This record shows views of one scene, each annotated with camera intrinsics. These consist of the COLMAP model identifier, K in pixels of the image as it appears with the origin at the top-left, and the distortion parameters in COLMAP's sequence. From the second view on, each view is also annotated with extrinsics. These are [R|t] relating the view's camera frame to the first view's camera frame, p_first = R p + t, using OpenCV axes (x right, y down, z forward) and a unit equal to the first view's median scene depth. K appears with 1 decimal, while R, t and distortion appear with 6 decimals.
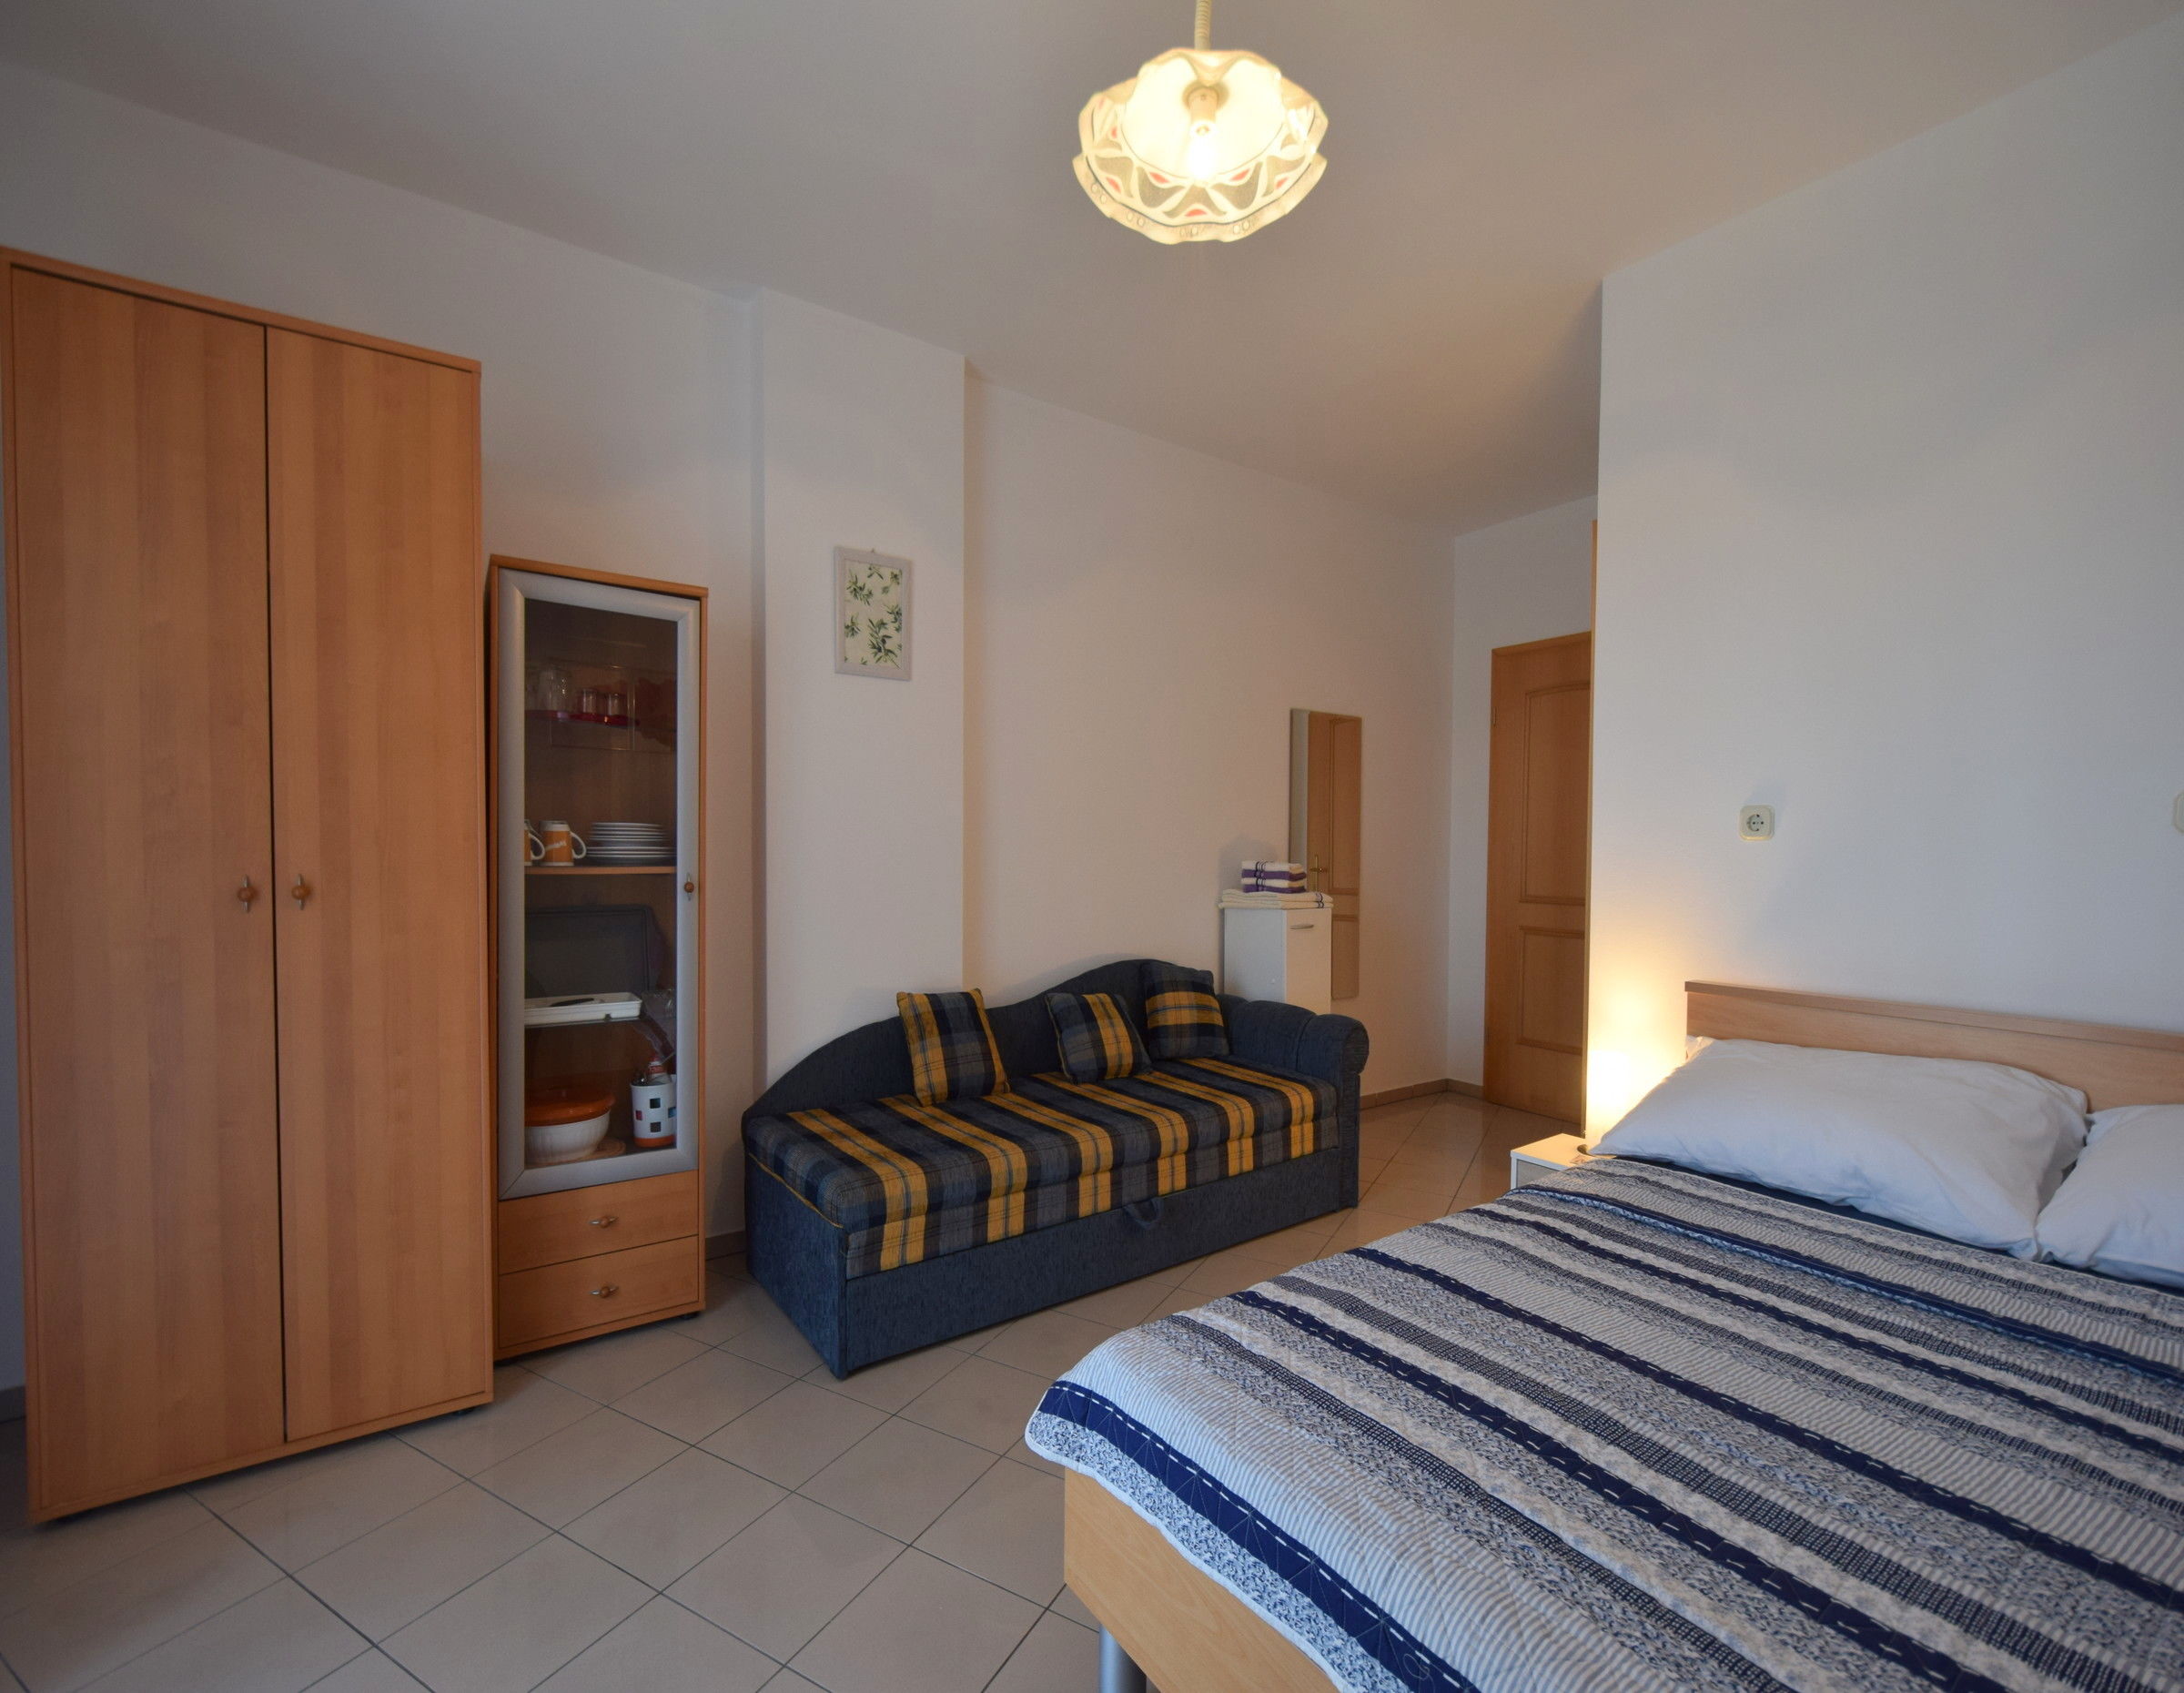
lens RADIAL K [[958.5, 0, 1101.0], [0, 958.5, 899.6], [0, 0, 1]] dist [0.000910, 0.000058]
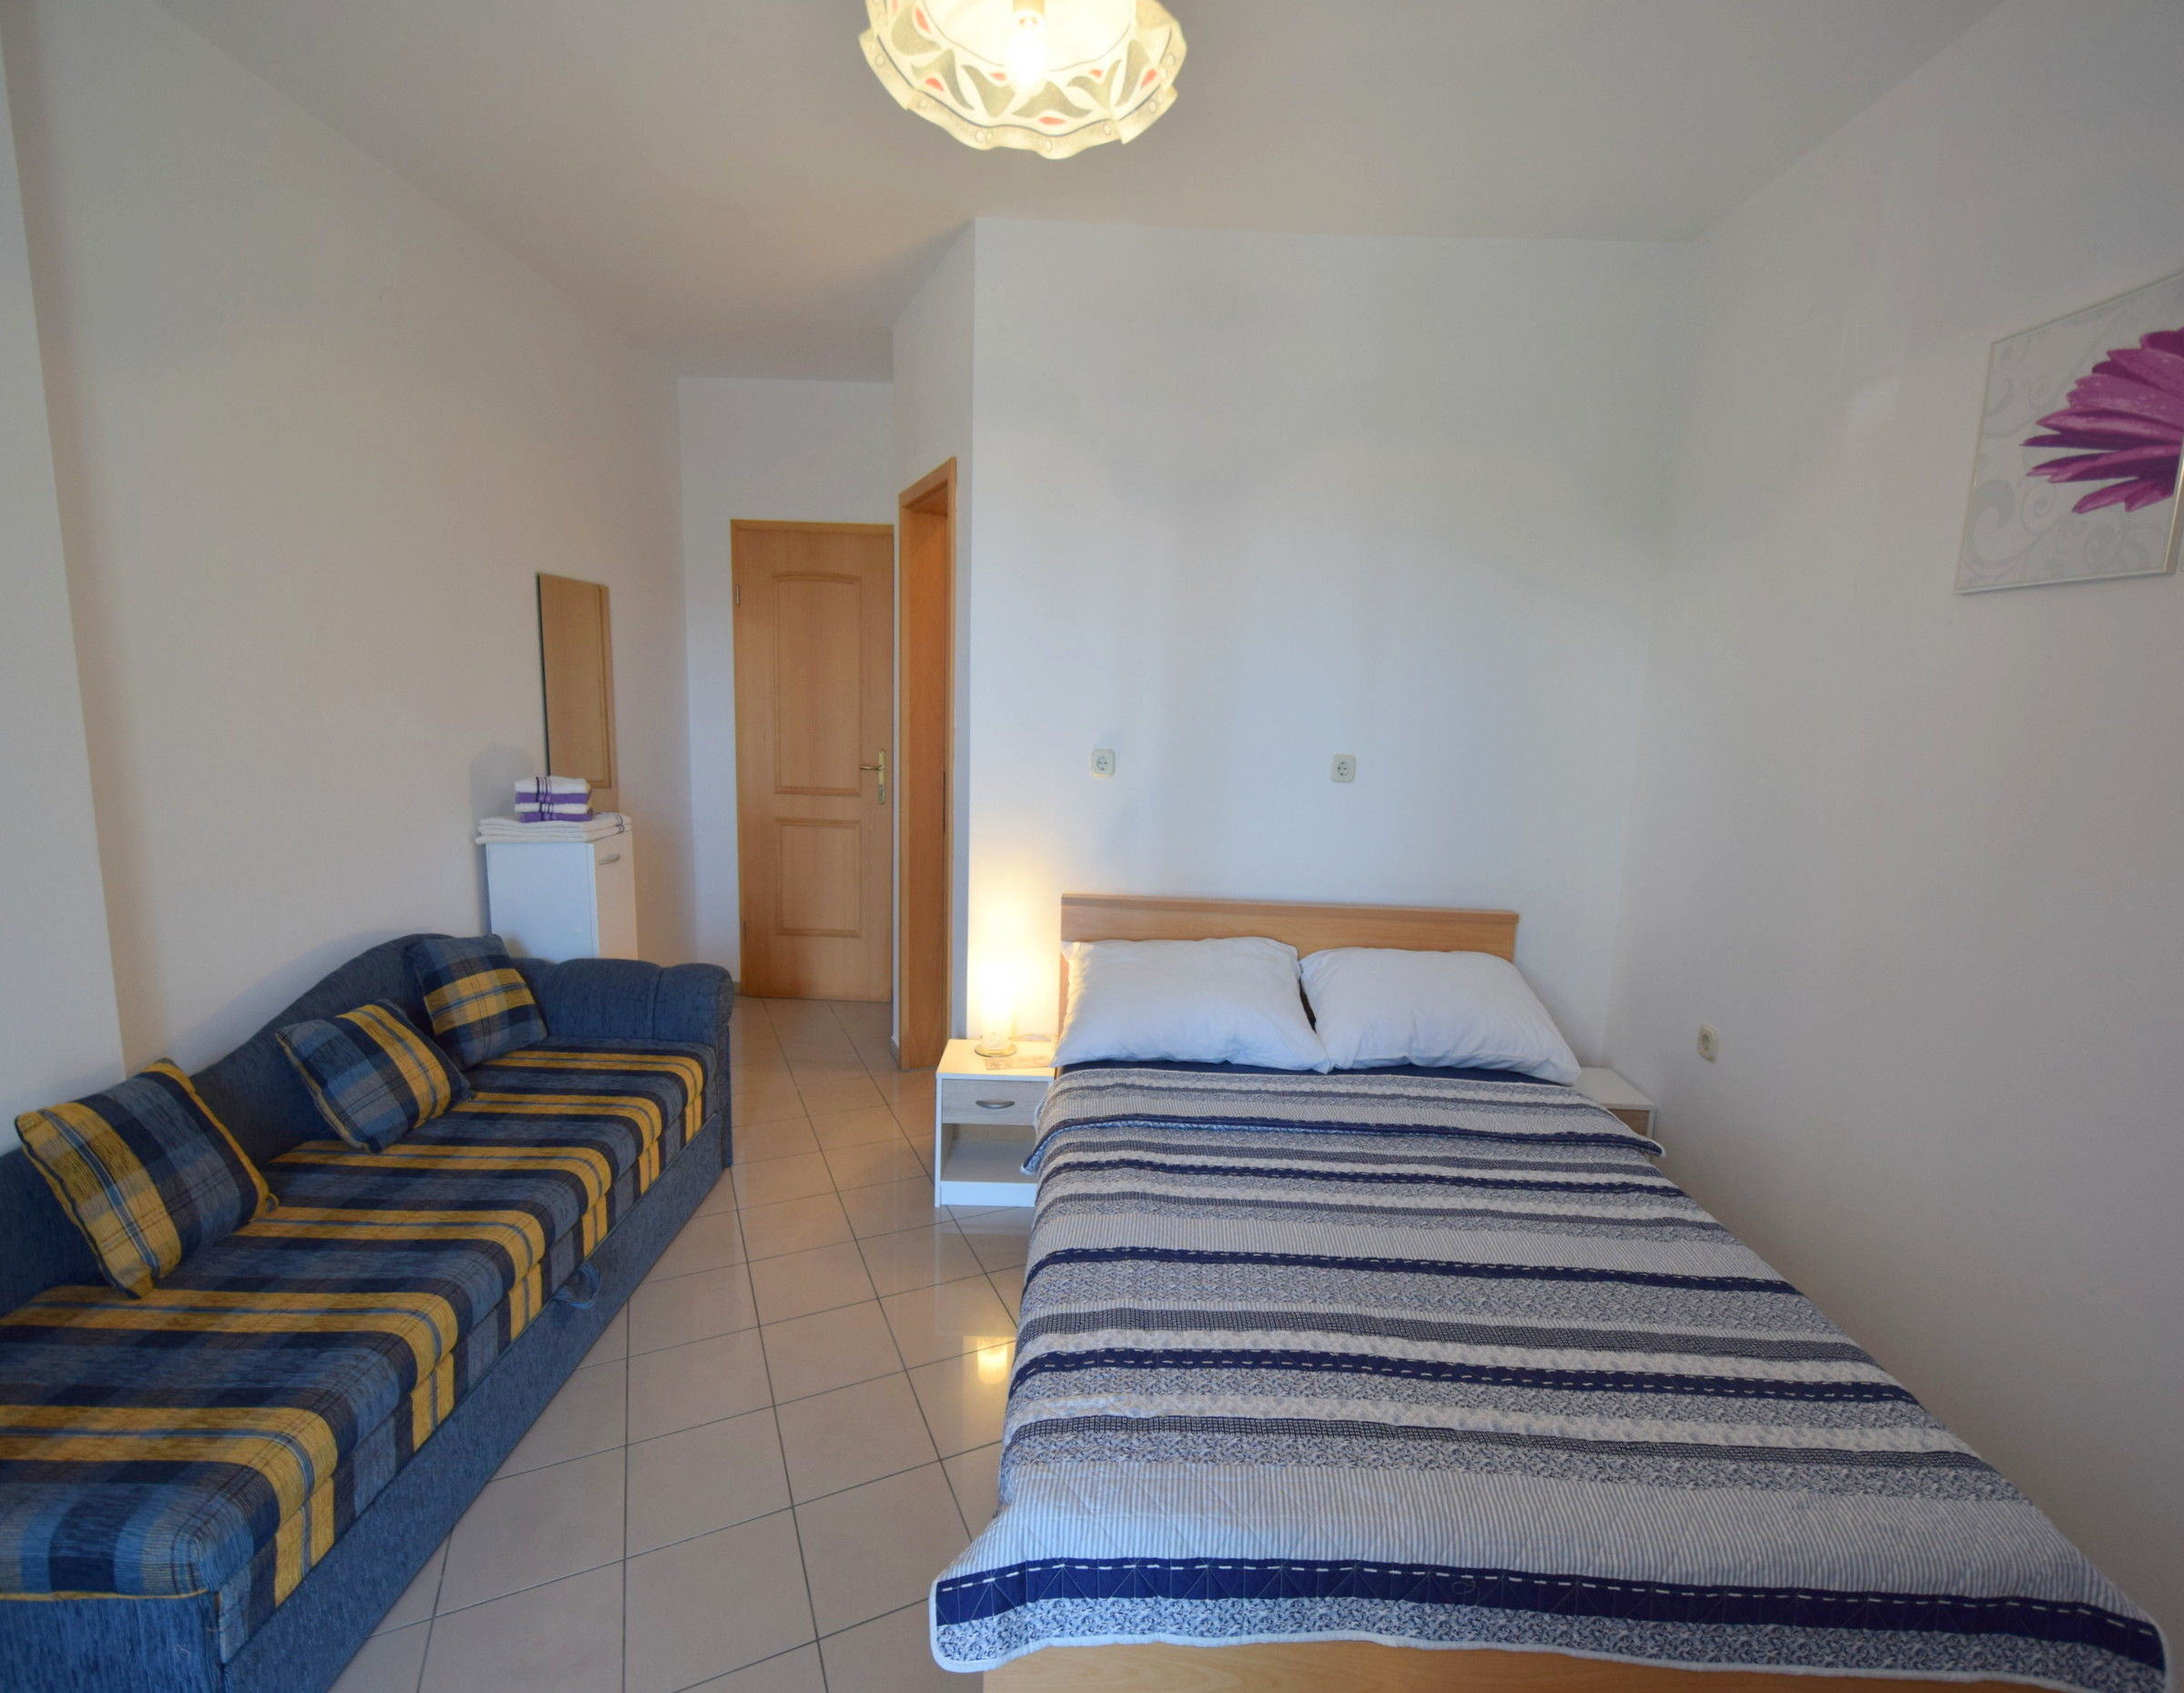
lens RADIAL K [[995.0, 0, 1092.0], [0, 995.0, 846.5], [0, 0, 1]] dist [0.007694, -0.007526]
pose [[0.581542, -0.118611, 0.804823, -0.296752], [0.007432, 0.990047, 0.140538, -0.125757], [-0.813482, -0.075747, 0.576636, 0.219405]]
